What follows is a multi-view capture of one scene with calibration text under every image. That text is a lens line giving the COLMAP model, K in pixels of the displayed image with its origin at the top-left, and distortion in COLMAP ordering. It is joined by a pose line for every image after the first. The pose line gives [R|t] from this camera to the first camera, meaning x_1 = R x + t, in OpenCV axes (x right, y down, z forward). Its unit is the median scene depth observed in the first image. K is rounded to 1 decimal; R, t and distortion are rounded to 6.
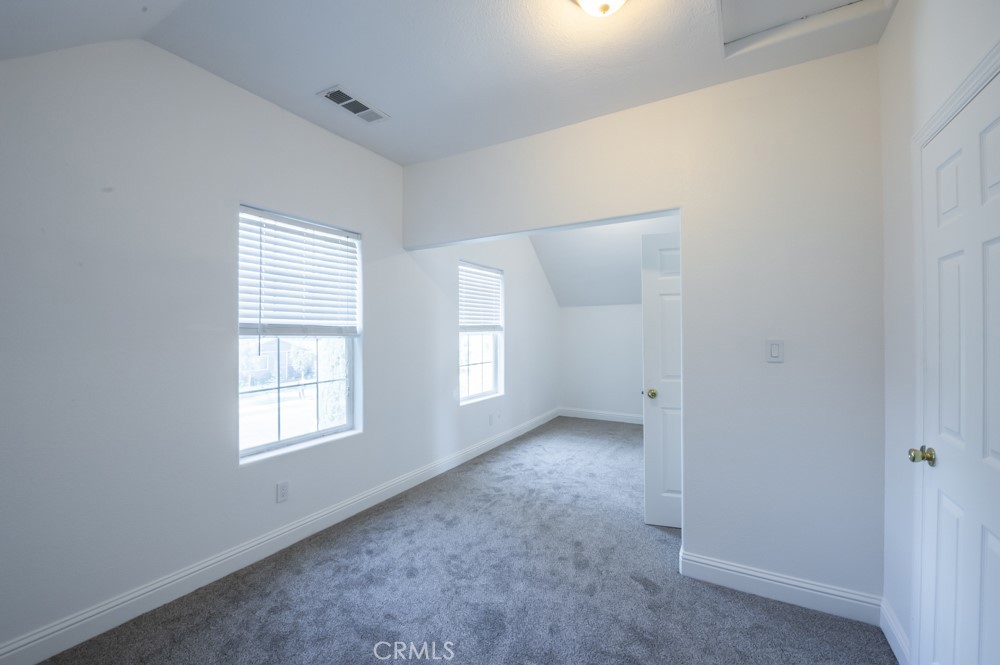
lens RADIAL K [[407.2, 0, 502.2], [0, 407.2, 334.0], [0, 0, 1]] dist [0.001014, -0.008037]
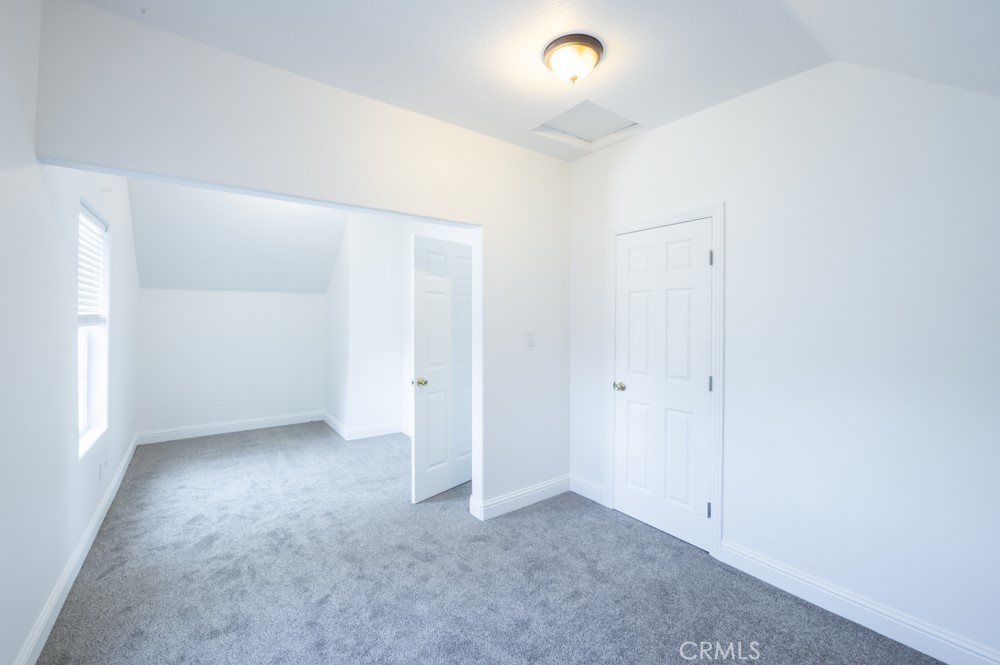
lens RADIAL K [[407.2, 0, 502.2], [0, 407.2, 334.0], [0, 0, 1]] dist [0.001014, -0.008037]
pose [[0.397546, -0.029934, 0.917094, -0.442391], [0.002333, 0.999497, 0.031613, -0.014066], [-0.917579, -0.010428, 0.397416, 0.302848]]
